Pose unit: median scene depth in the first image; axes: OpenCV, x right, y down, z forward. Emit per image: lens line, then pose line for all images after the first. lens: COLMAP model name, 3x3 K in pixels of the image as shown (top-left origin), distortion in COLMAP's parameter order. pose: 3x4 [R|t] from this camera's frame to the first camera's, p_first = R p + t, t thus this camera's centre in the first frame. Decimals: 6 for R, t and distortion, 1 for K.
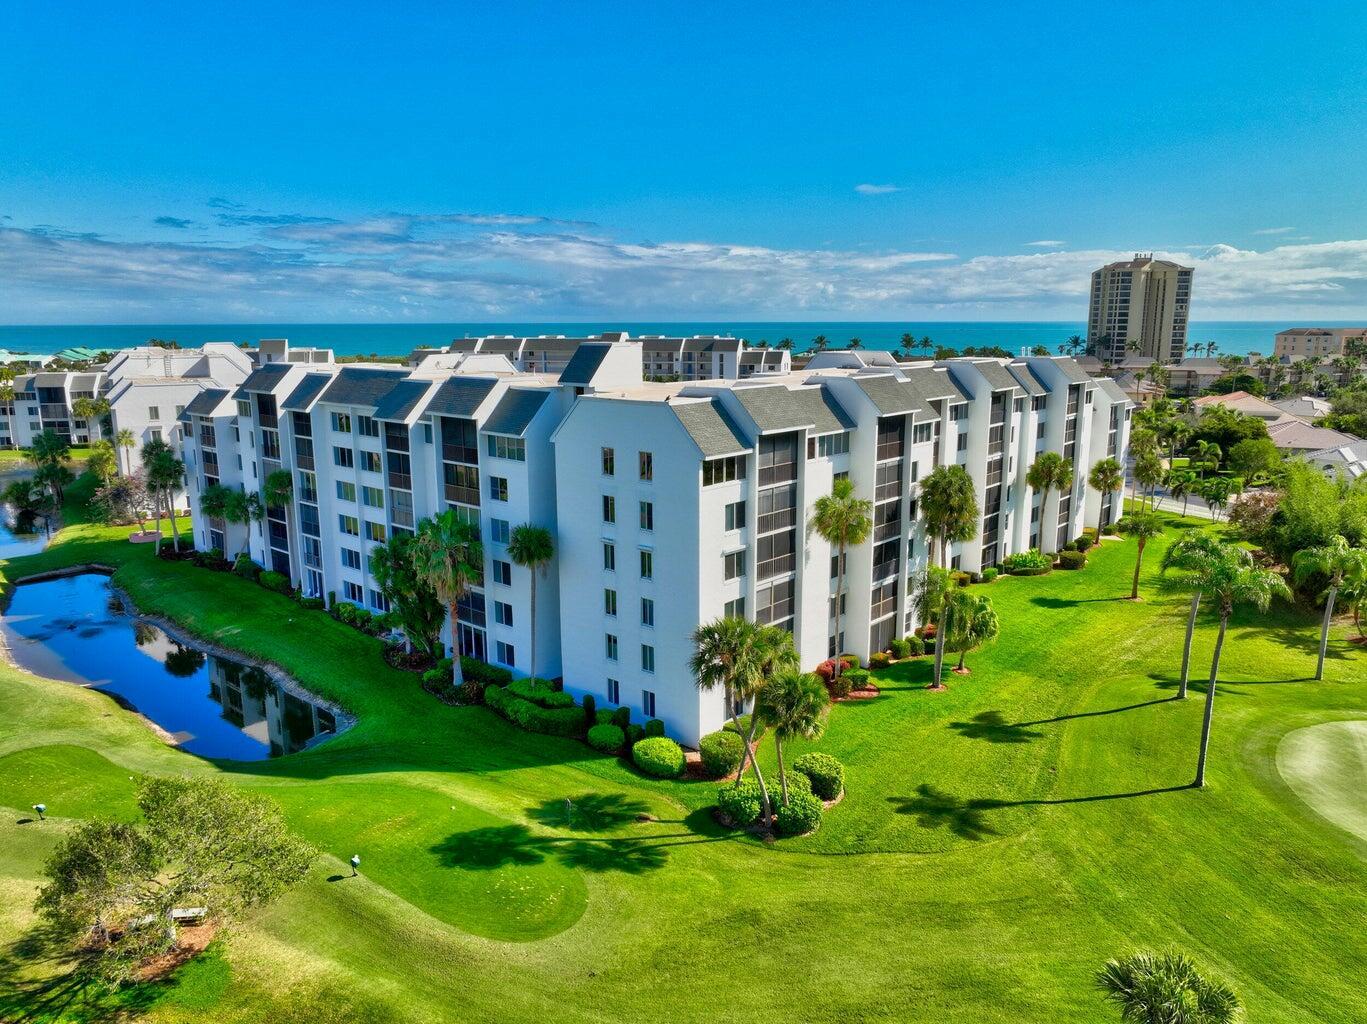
lens RADIAL K [[954.7, 0, 679.1], [0, 954.7, 512.9], [0, 0, 1]] dist [-0.001049, 0.000995]
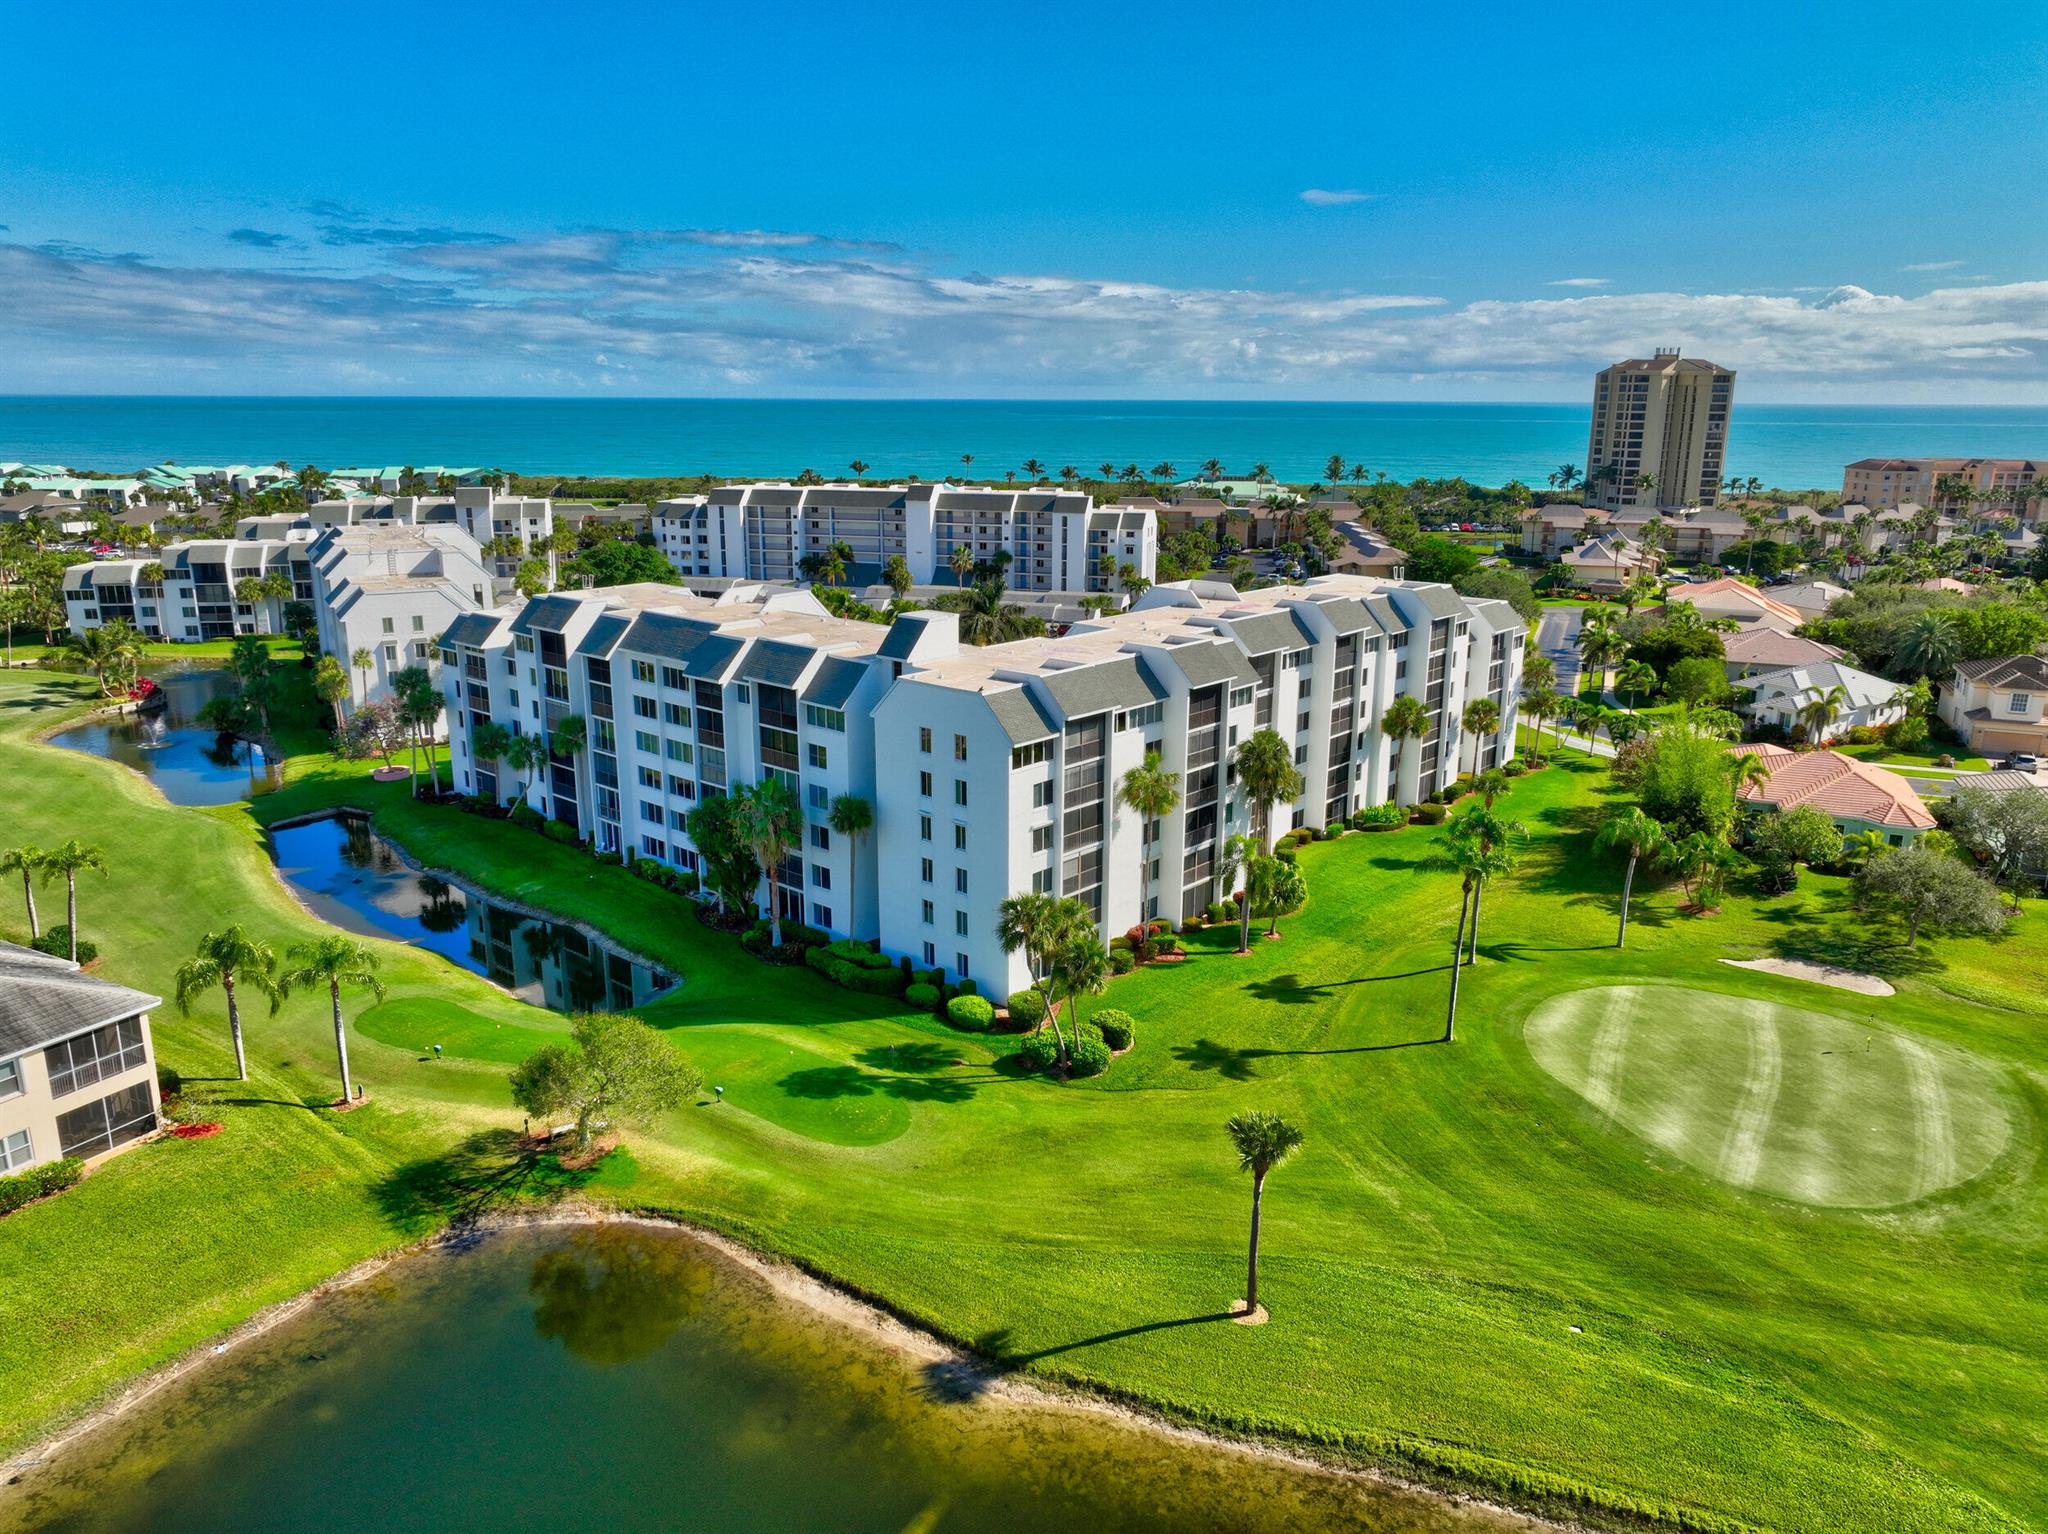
lens RADIAL K [[1430.2, 0, 1027.9], [0, 1430.2, 765.2], [0, 0, 1]] dist [-0.001049, 0.000995]
pose [[0.999957, 0.007757, 0.005073, 0.021536], [-0.008023, 0.998471, 0.054693, -0.077079], [-0.004641, -0.054732, 0.998490, -0.405086]]
